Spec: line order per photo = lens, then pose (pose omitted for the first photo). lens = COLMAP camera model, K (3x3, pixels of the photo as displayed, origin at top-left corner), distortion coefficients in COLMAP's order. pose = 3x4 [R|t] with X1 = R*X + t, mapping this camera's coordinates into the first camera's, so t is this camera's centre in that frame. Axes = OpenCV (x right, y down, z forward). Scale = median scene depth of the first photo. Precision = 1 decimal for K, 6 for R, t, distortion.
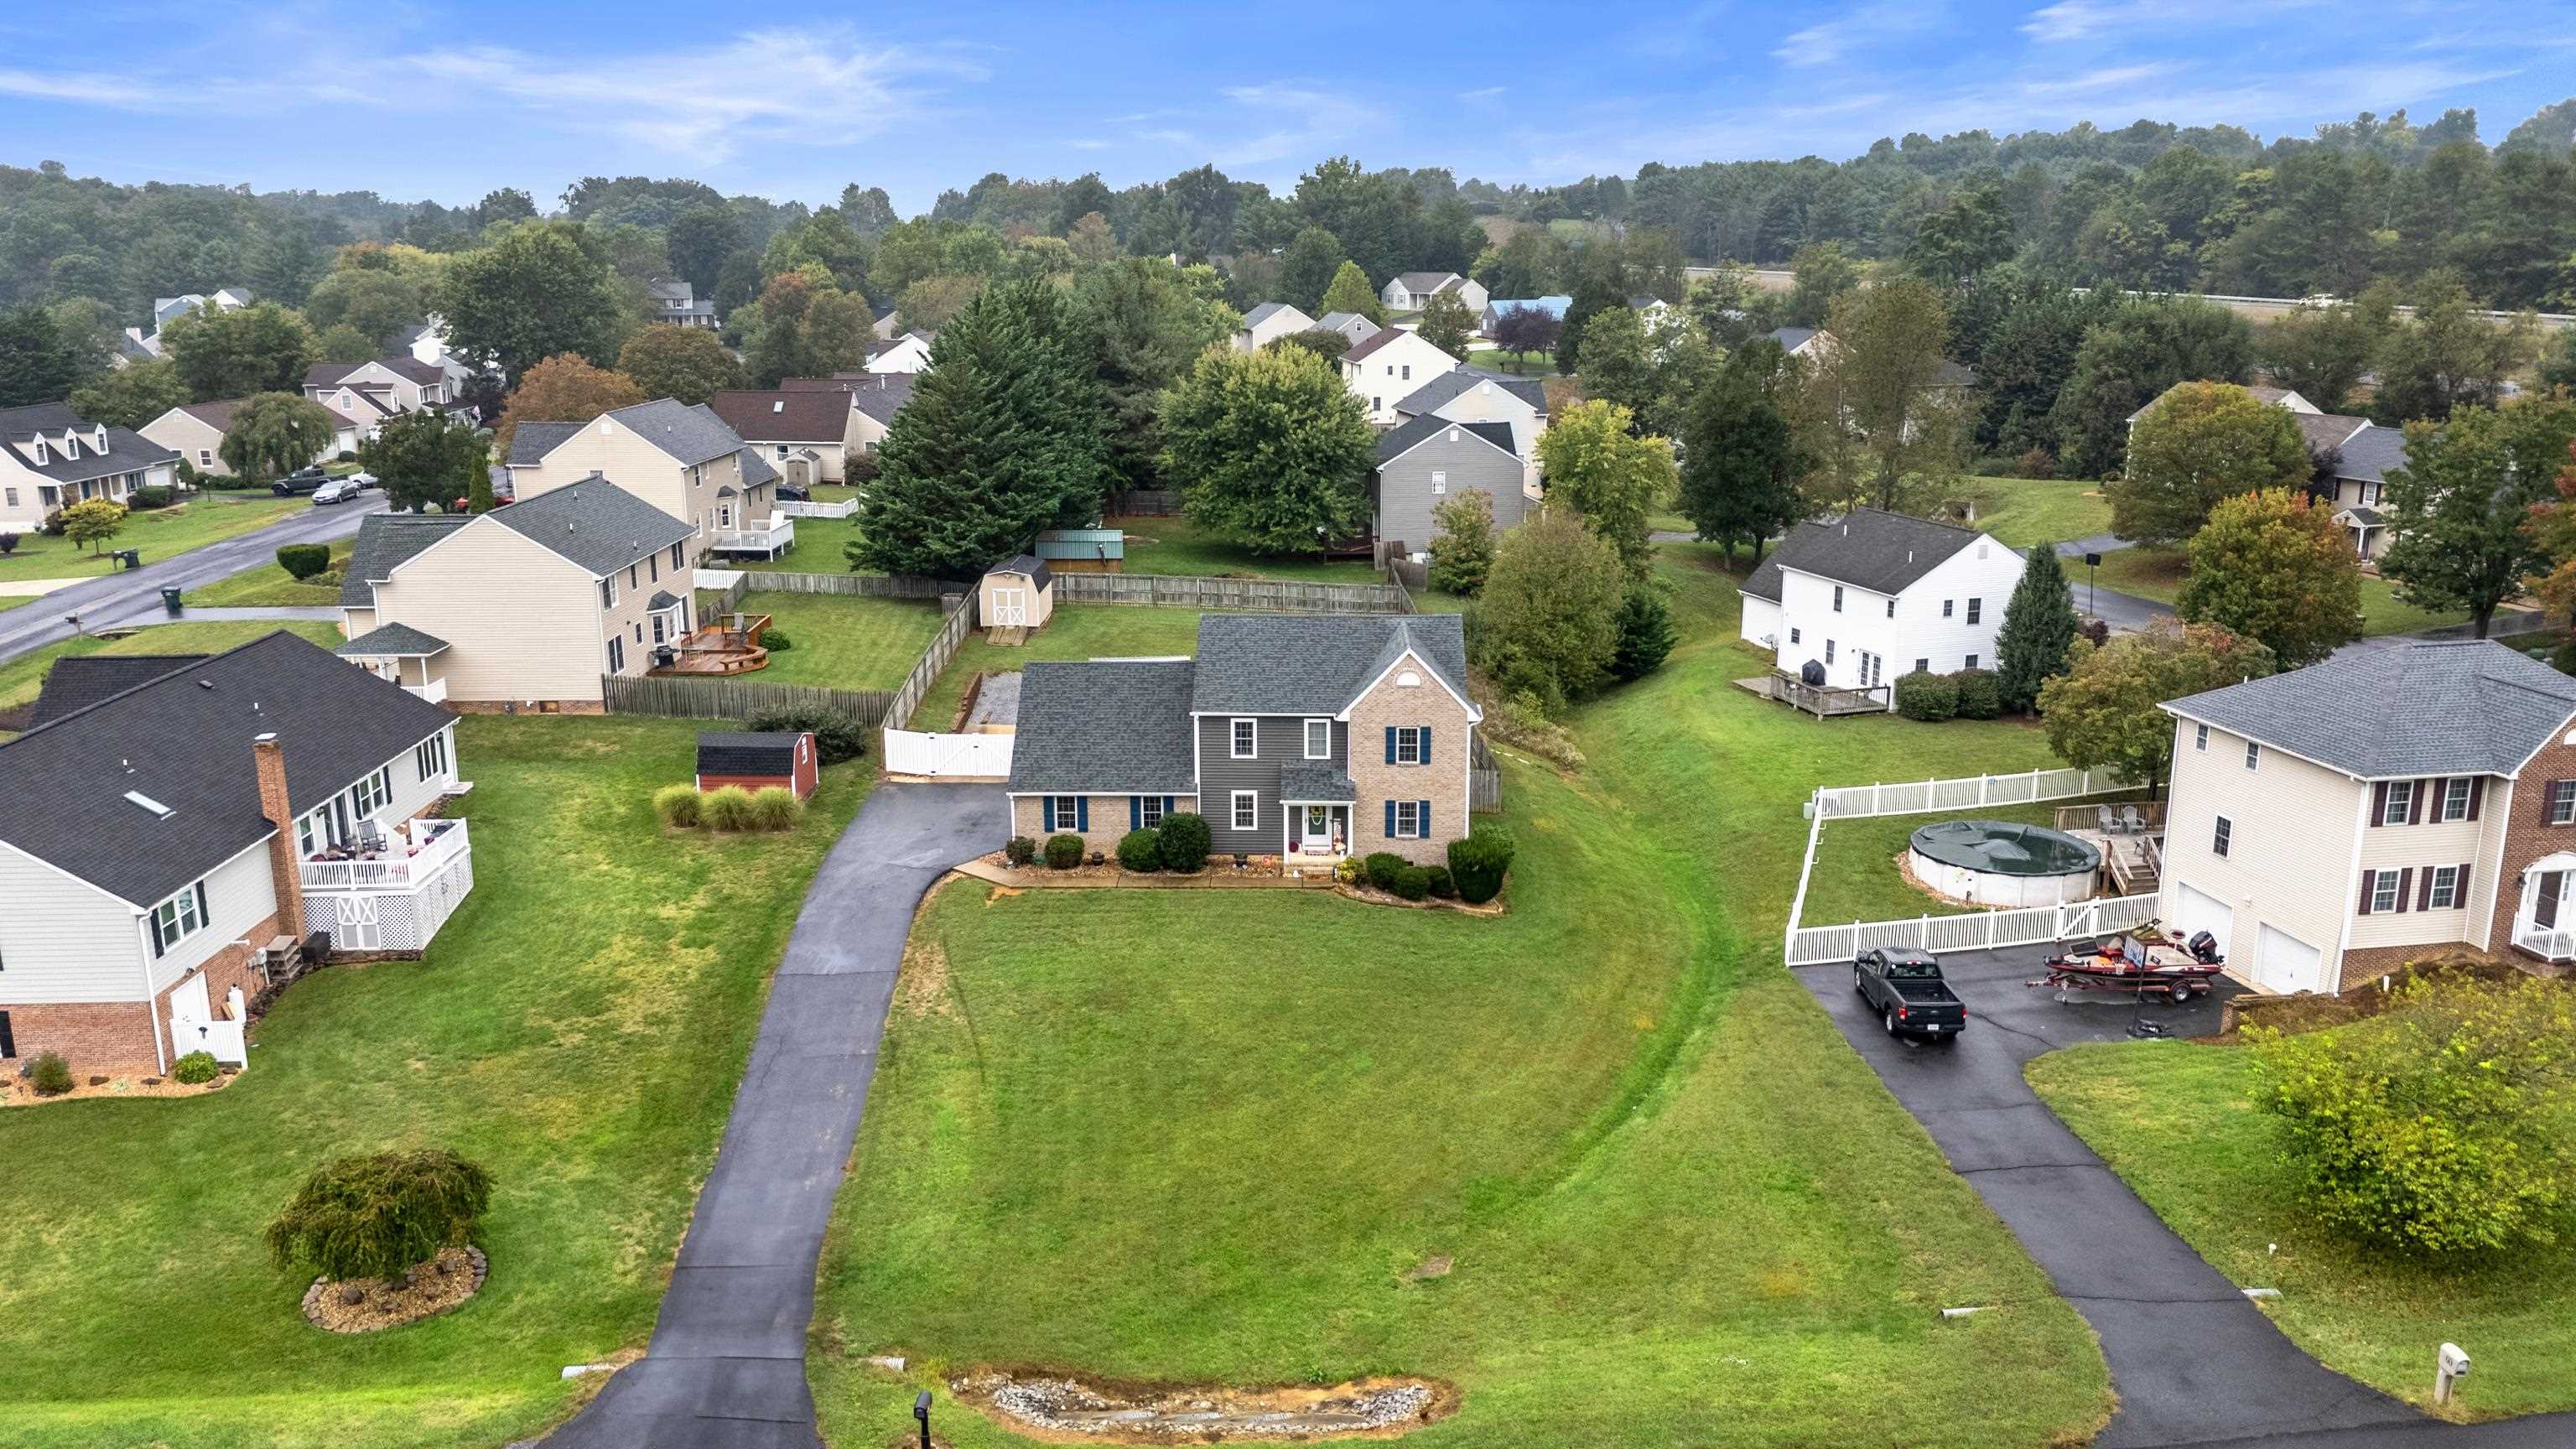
lens RADIAL K [[1888.9, 0, 1288.0], [0, 1888.9, 724.5], [0, 0, 1]] dist [0.105135, -0.129163]
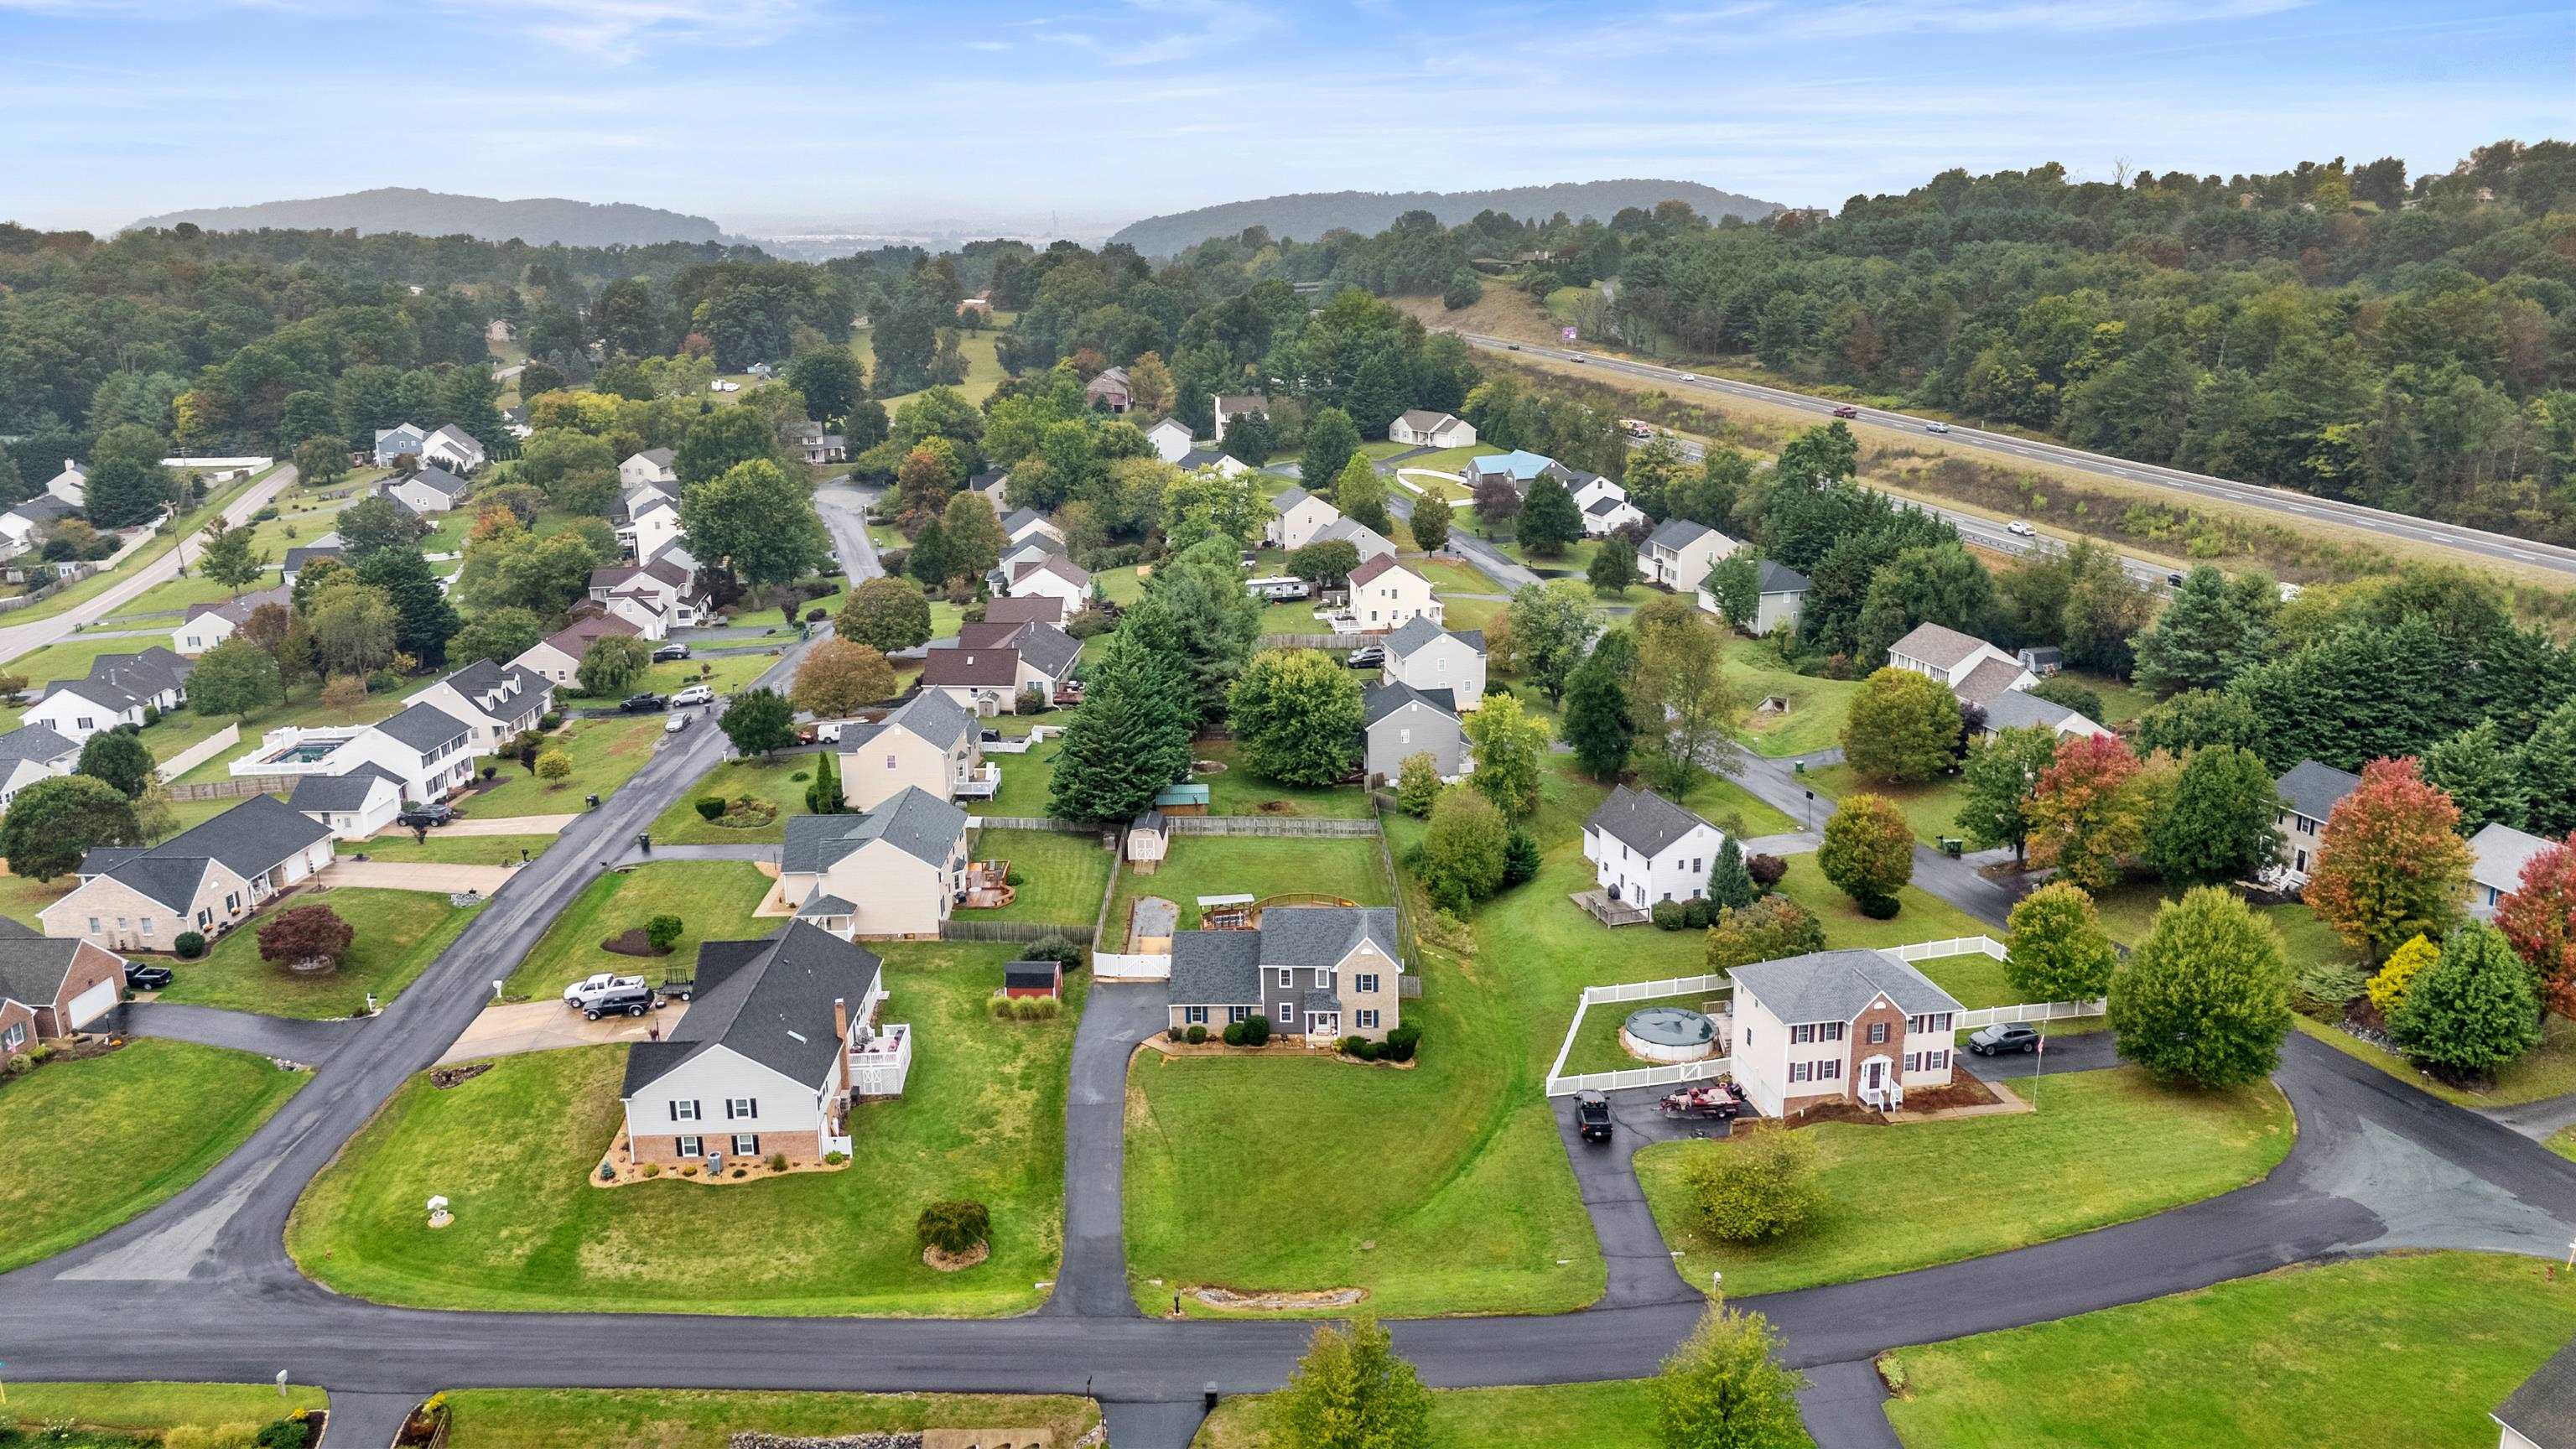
lens RADIAL K [[1888.9, 0, 1288.0], [0, 1888.9, 724.5], [0, 0, 1]] dist [0.105135, -0.129163]
pose [[0.999822, -0.008247, -0.016974, 0.015268], [0.008662, 0.999662, 0.024531, -0.307958], [0.016766, -0.024674, 0.999555, -0.991106]]
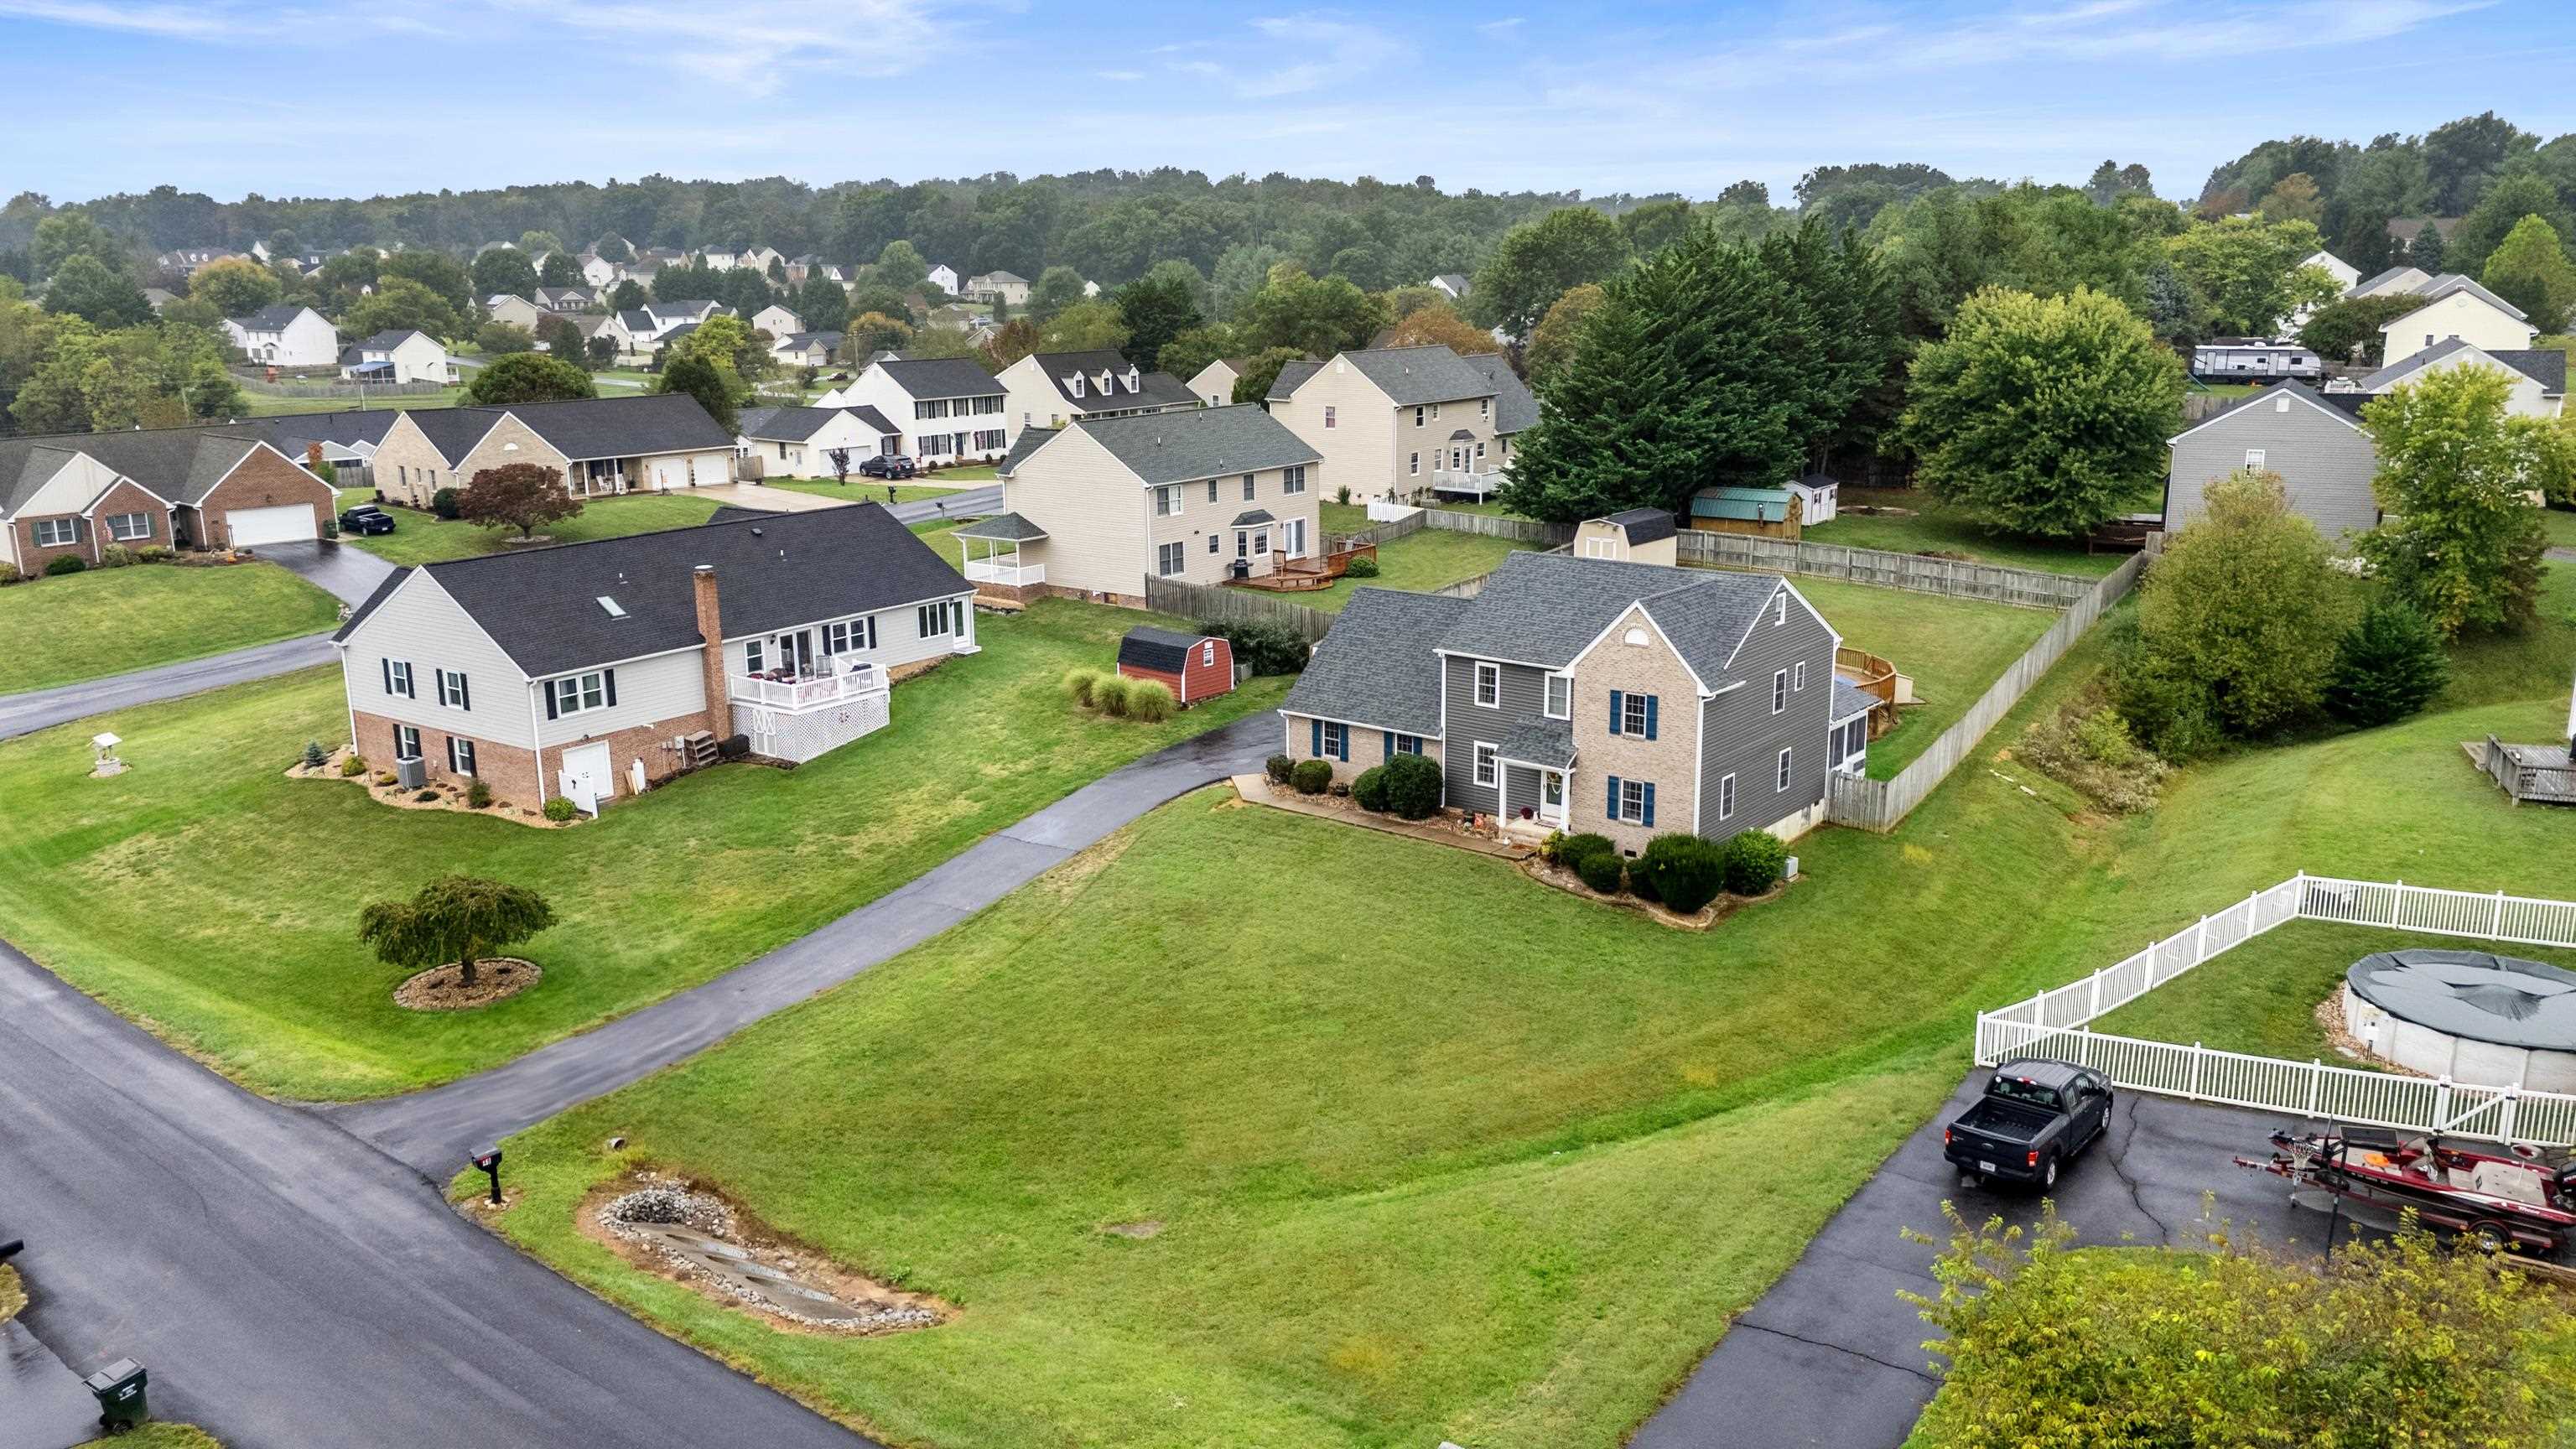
lens RADIAL K [[1888.9, 0, 1288.0], [0, 1888.9, 724.5], [0, 0, 1]] dist [0.105135, -0.129163]
pose [[0.792105, 0.139739, -0.594174, 0.439398], [-0.139046, 0.989157, 0.047267, -0.003396], [0.594336, 0.045177, 0.802947, 0.210540]]
